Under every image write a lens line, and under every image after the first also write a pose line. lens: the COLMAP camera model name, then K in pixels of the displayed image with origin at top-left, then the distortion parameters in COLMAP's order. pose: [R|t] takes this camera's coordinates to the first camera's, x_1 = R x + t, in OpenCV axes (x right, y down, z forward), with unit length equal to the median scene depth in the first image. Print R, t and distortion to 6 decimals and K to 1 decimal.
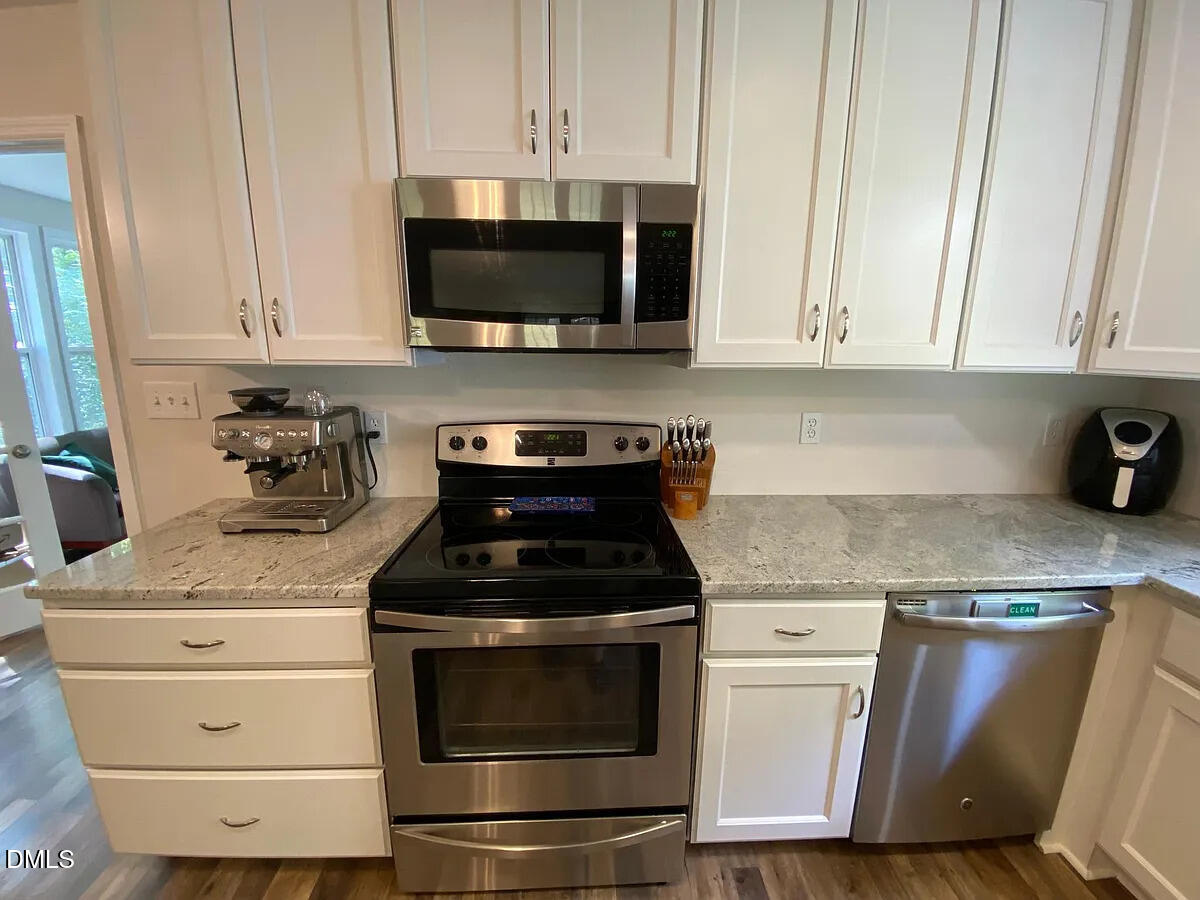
lens RADIAL K [[481.3, 0, 603.9], [0, 481.3, 449.6], [0, 0, 1]] dist [0.008881, -0.012836]
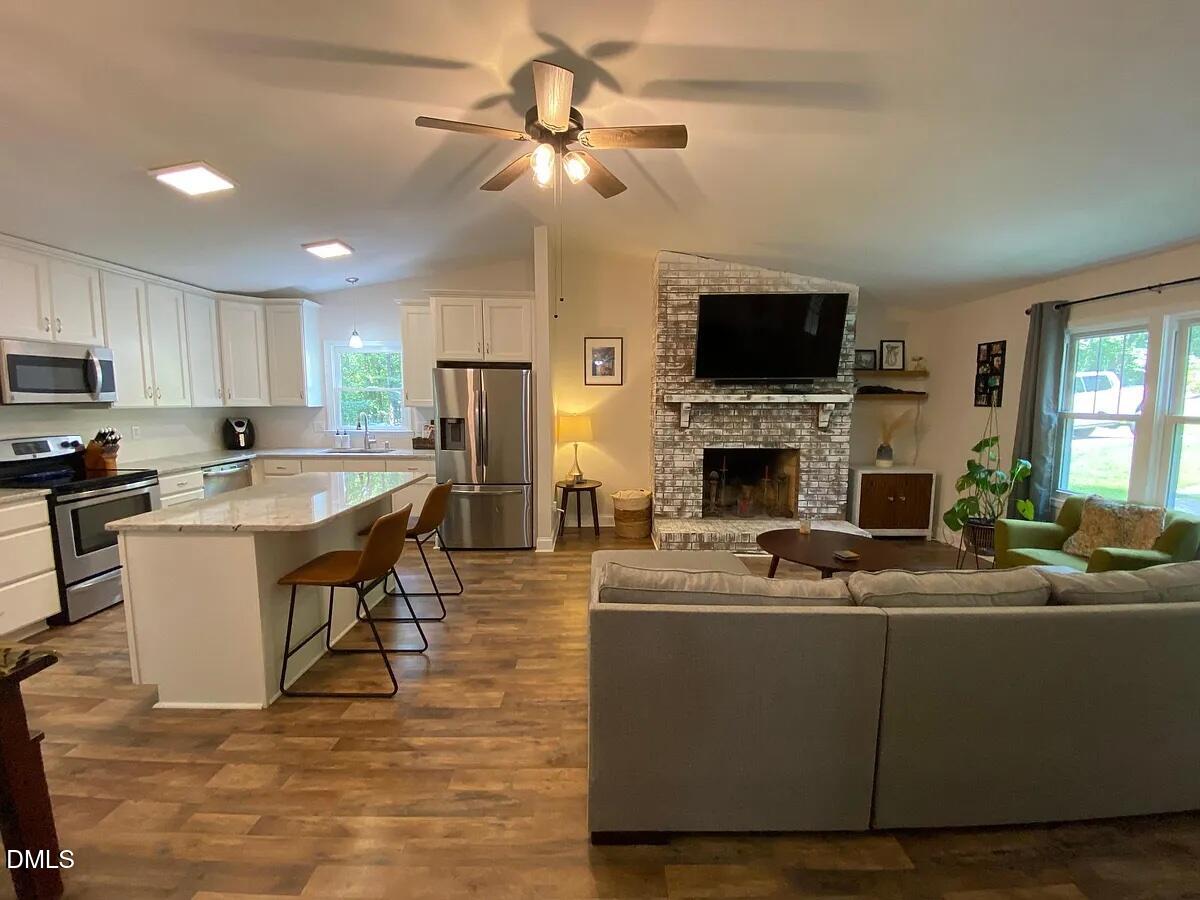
lens RADIAL K [[481.3, 0, 597.7], [0, 481.3, 451.8], [0, 0, 1]] dist [0.008881, -0.012836]
pose [[0.033788, -0.120111, 0.992185, -2.334376], [0.203627, 0.972756, 0.110825, 0.312132], [-0.978465, 0.198291, 0.057325, -1.721078]]
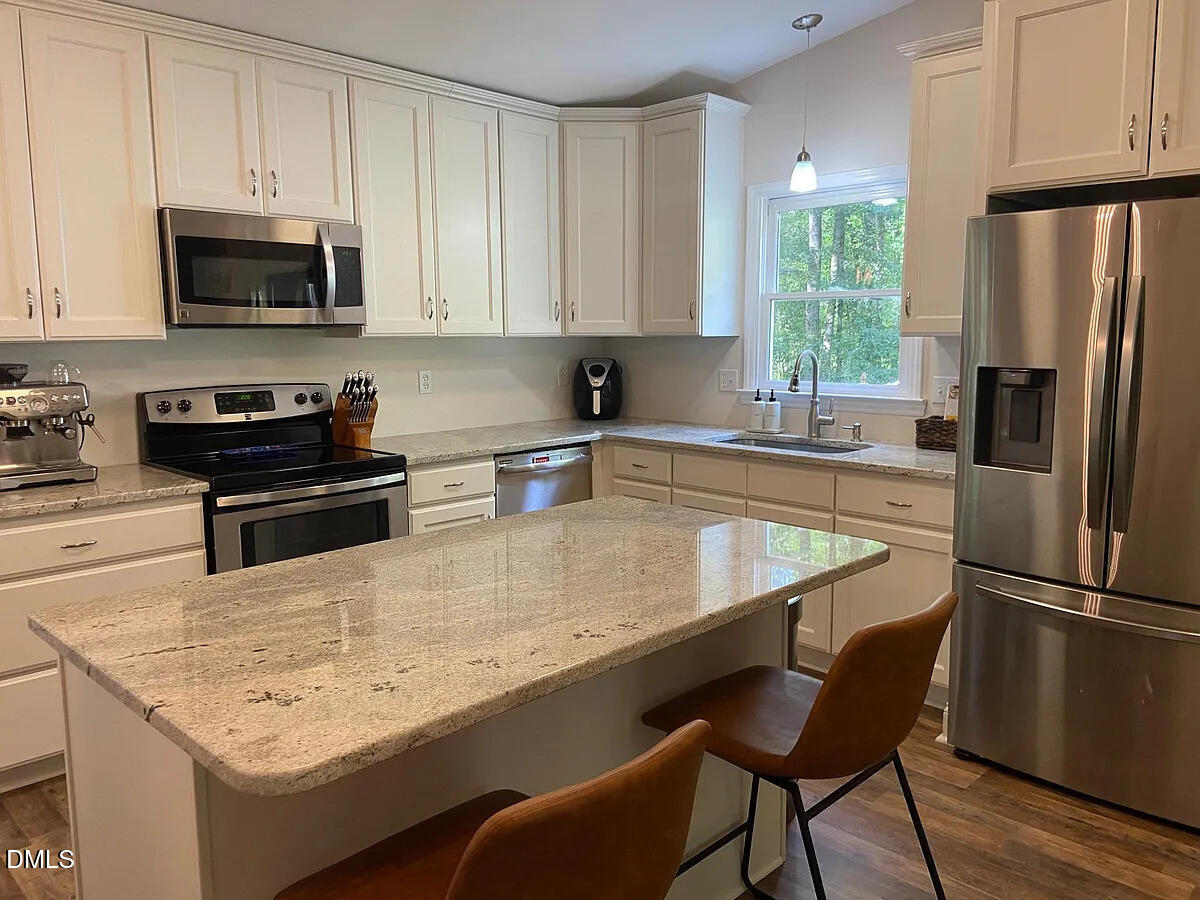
lens RADIAL K [[899.2, 0, 614.2], [0, 899.2, 449.2], [0, 0, 1]] dist [0.065300, -0.024900]
pose [[0.727825, -0.106575, 0.677431, -1.126208], [0.155301, 0.987801, -0.011451, 0.310568], [-0.667947, 0.113540, 0.735497, -1.471061]]
